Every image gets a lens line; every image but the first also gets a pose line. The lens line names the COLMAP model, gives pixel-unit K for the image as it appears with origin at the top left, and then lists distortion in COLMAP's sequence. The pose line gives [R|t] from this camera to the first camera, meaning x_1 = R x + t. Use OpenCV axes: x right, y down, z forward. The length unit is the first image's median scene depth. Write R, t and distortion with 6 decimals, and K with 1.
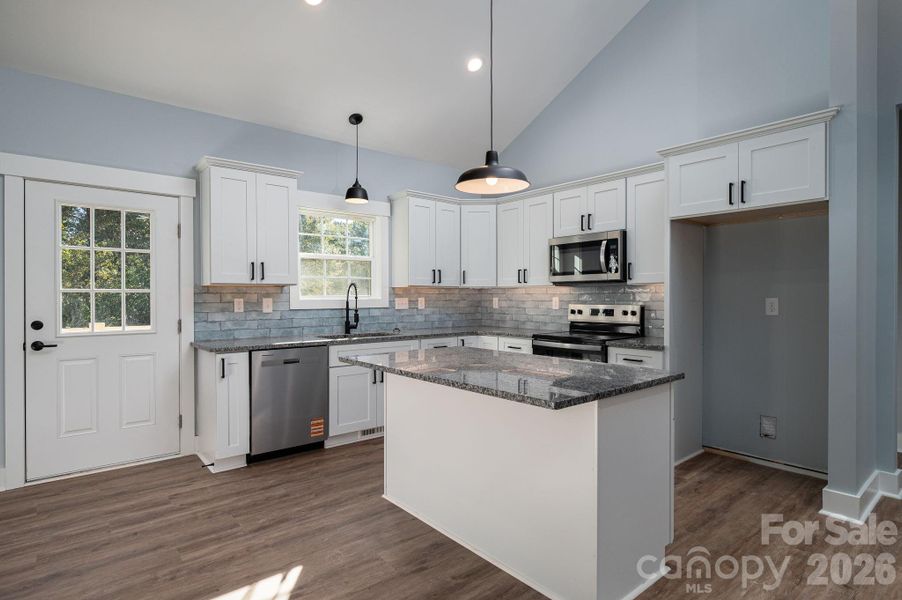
lens RADIAL K [[463.4, 0, 453.7], [0, 463.4, 304.0], [0, 0, 1]] dist [-0.005145, 0.000110]
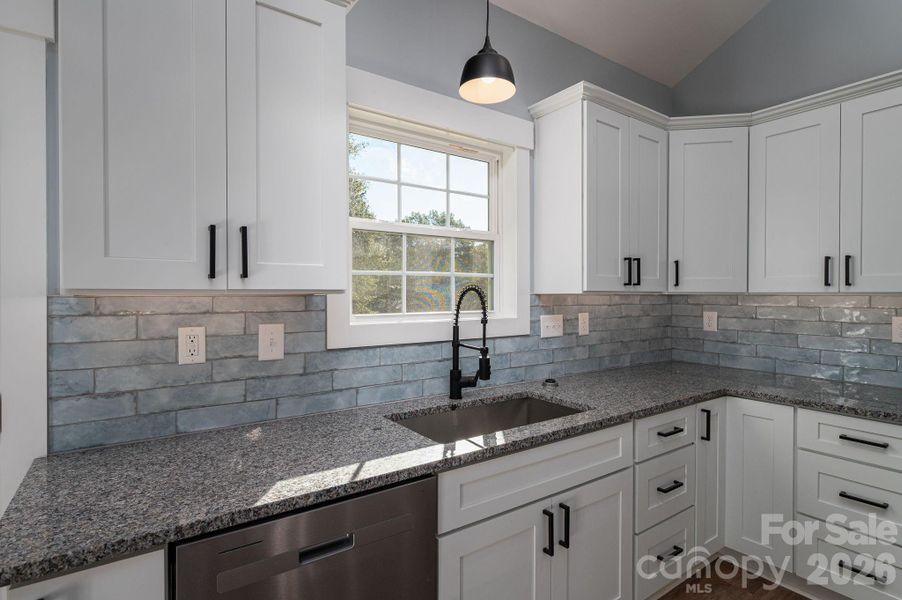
lens RADIAL K [[448.7, 0, 467.0], [0, 448.7, 301.7], [0, 0, 1]] dist [-0.005364, 0.000403]
pose [[0.998091, 0.004514, -0.061597, -0.207978], [-0.004567, 0.999989, -0.000728, -0.030919], [0.061593, 0.001008, 0.998101, 0.616306]]
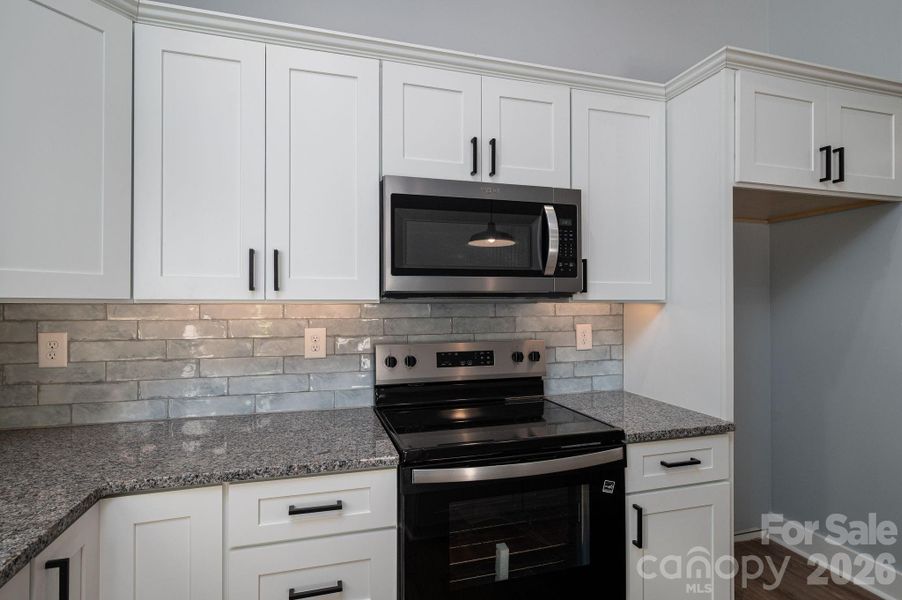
lens RADIAL K [[463.4, 0, 455.4], [0, 463.4, 292.7], [0, 0, 1]] dist [-0.005145, 0.000110]
pose [[0.377826, 0.016522, 0.925729, -0.118113], [0.013378, 0.999639, -0.023301, -0.038557], [-0.925780, 0.021188, 0.377468, 0.849146]]
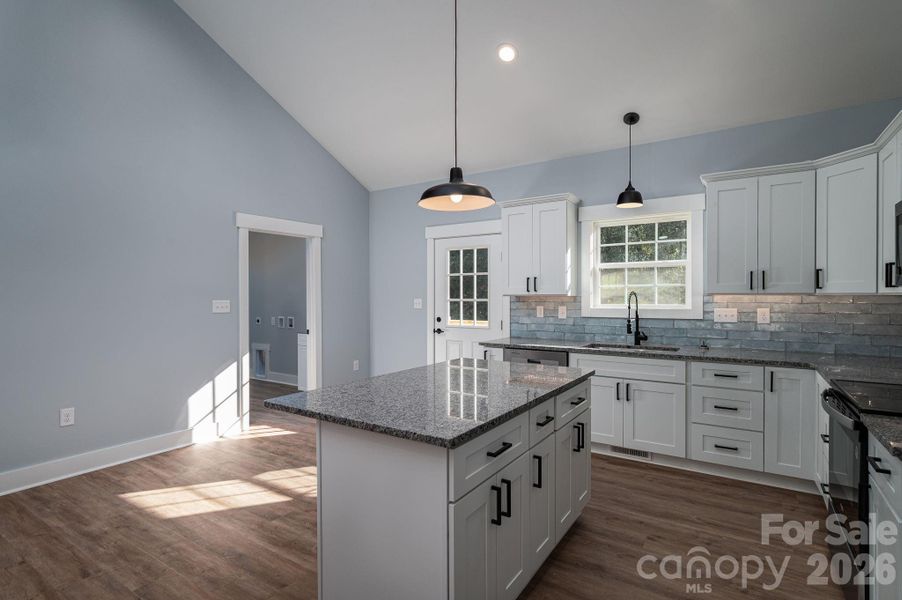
lens RADIAL K [[441.6, 0, 450.7], [0, 441.6, 301.9], [0, 0, 1]] dist [-0.004282, -0.001478]
pose [[0.294520, 0.012261, -0.955567, 0.558702], [-0.014993, 0.999854, 0.008208, -0.027409], [0.955528, 0.011909, 0.294661, 0.400814]]
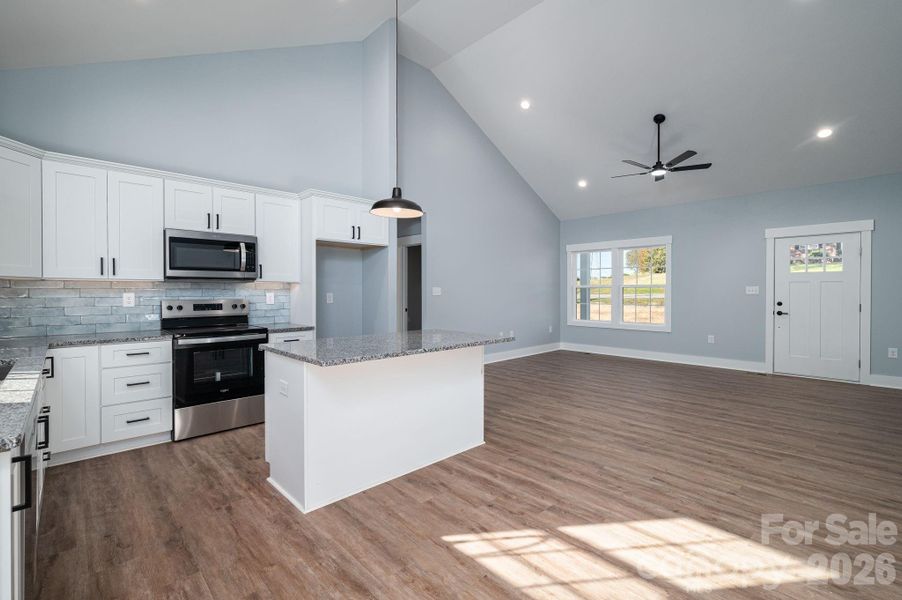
lens RADIAL K [[413.0, 0, 434.3], [0, 413.0, 295.7], [0, 0, 1]] dist [-0.007525, 0.003816]
pose [[-0.044374, -0.011550, 0.998948, -0.662211], [0.014846, 0.999815, 0.012219, -0.011476], [-0.998905, 0.015372, -0.044194, 0.532196]]
